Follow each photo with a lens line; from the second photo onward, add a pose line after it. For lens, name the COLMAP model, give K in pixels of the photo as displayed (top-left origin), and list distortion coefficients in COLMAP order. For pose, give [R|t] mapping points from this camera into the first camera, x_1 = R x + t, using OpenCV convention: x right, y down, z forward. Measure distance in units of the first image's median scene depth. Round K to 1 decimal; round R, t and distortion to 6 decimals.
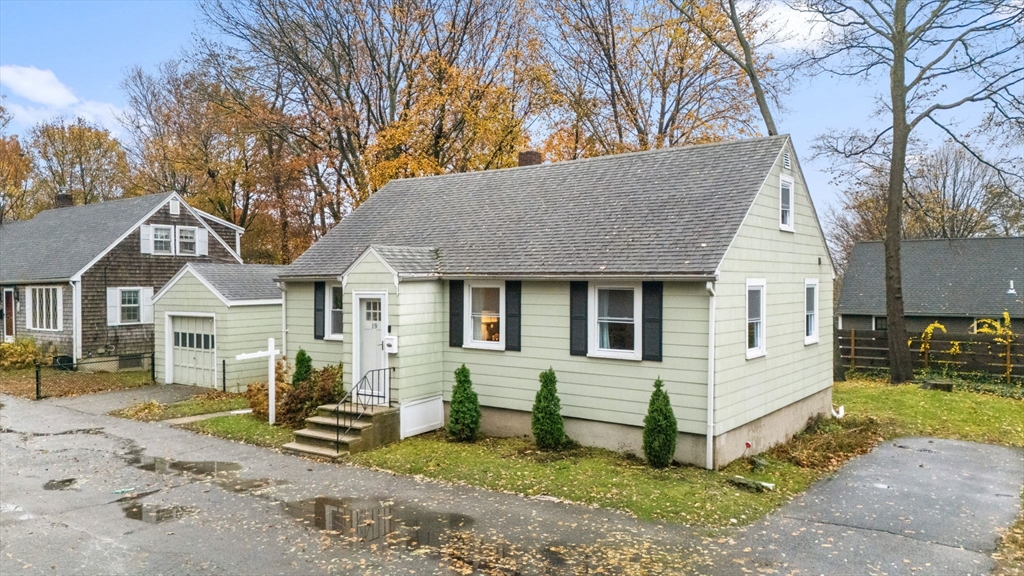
lens RADIAL K [[767.7, 0, 512.0], [0, 767.7, 288.0], [0, 0, 1]] dist [0.107105, -0.115080]
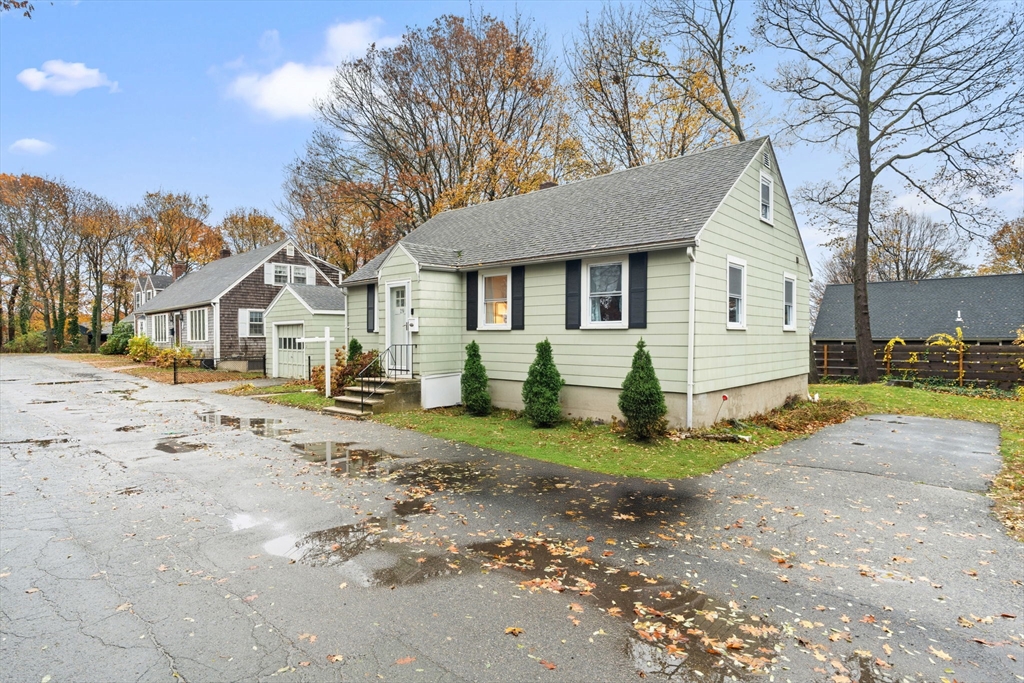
lens RADIAL K [[552.4, 0, 515.4], [0, 552.4, 343.8], [0, 0, 1]] dist [-0.000135, -0.001031]
pose [[0.995295, 0.001076, -0.096882, 0.067540], [-0.000988, 0.999999, 0.000962, 0.090115], [0.096883, -0.000862, 0.995295, 0.167623]]
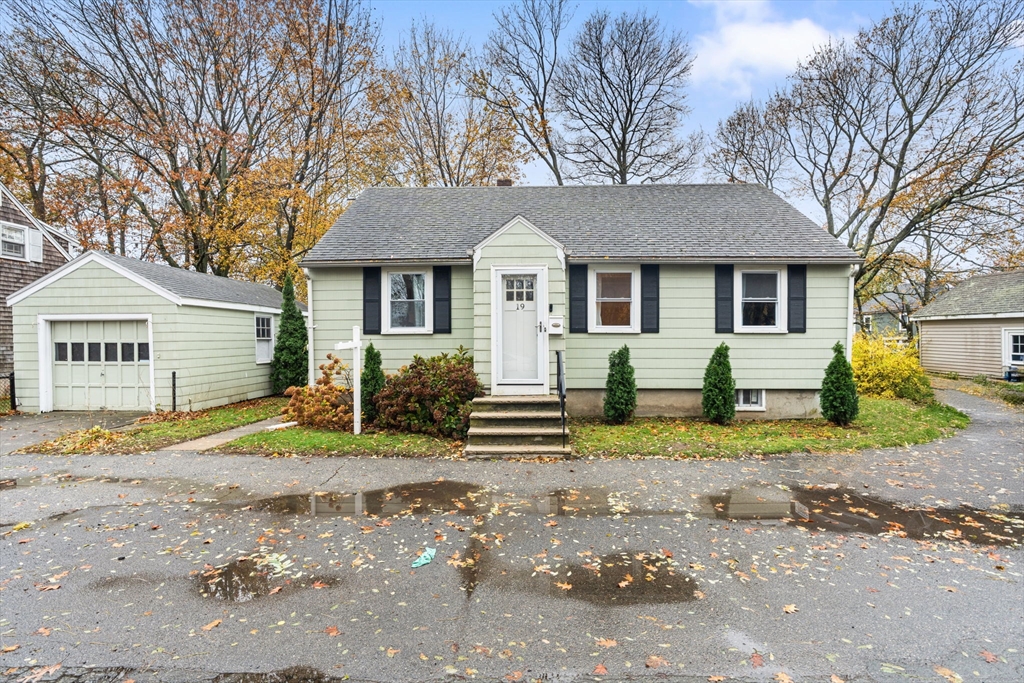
lens RADIAL K [[467.8, 0, 521.7], [0, 467.8, 342.5], [0, 0, 1]] dist [-0.005376, 0.000265]
pose [[0.815130, -0.001804, 0.579276, -0.450138], [0.007262, 0.999948, -0.007105, 0.086768], [-0.579233, 0.009998, 0.815101, 0.514587]]
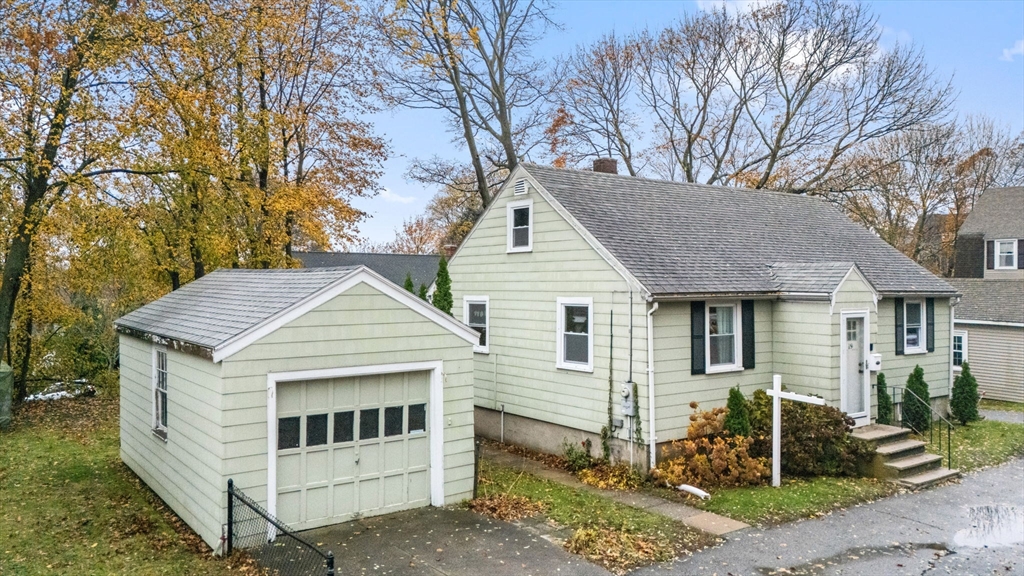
lens RADIAL K [[767.7, 0, 512.0], [0, 767.7, 288.0], [0, 0, 1]] dist [0.107105, -0.115080]
pose [[0.286970, -0.003123, 0.957934, -1.127846], [0.004304, 0.999989, 0.001970, -0.024574], [-0.957930, 0.003557, 0.286981, 1.033217]]
